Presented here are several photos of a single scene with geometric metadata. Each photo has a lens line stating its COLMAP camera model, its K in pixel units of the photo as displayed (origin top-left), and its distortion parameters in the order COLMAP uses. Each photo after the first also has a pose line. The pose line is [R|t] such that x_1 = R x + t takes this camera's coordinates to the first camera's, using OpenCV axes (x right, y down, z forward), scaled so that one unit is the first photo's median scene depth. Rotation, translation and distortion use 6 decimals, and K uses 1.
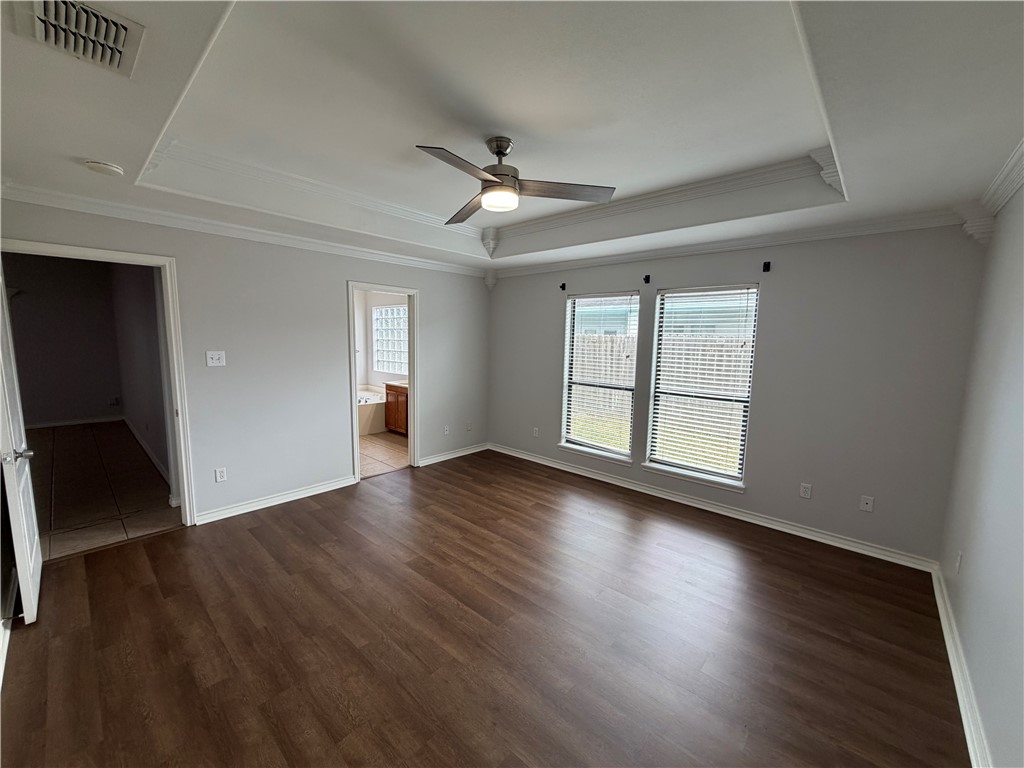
lens RADIAL K [[407.0, 0, 511.2], [0, 407.0, 389.7], [0, 0, 1]] dist [-0.002434, 0.000266]
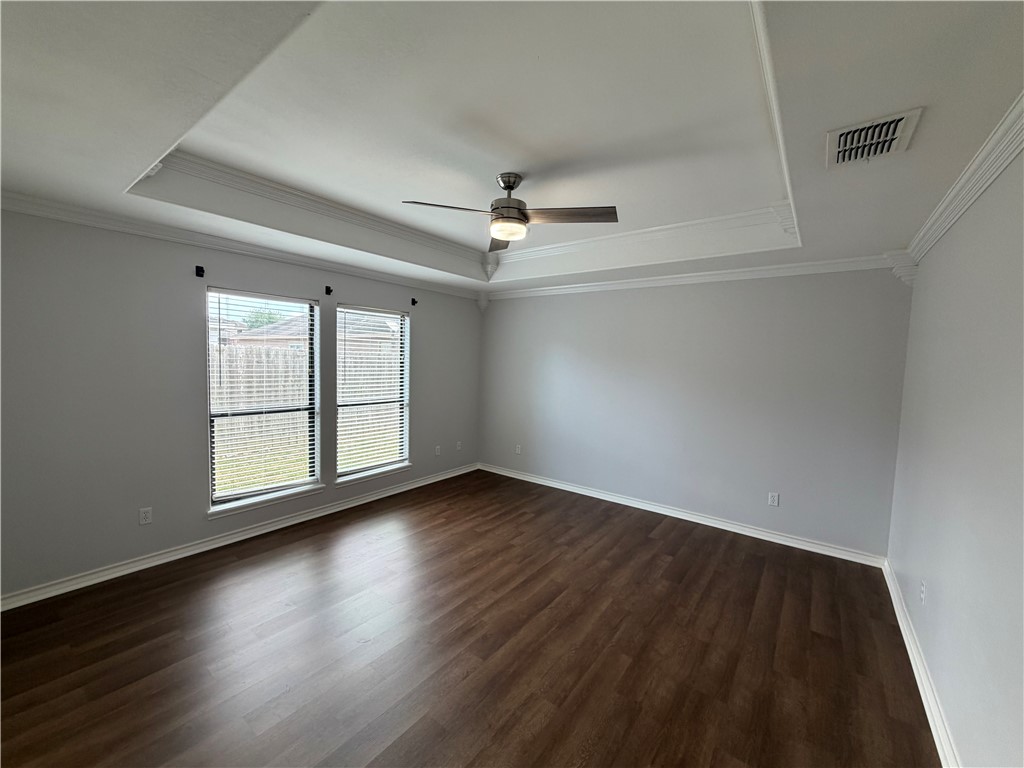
lens RADIAL K [[407.0, 0, 514.3], [0, 407.0, 383.3], [0, 0, 1]] dist [-0.002434, 0.000266]
pose [[-0.091083, -0.081582, 0.992496, -0.811880], [0.099812, 0.990872, 0.090608, -0.117615], [-0.990829, 0.107316, -0.082109, 0.800059]]
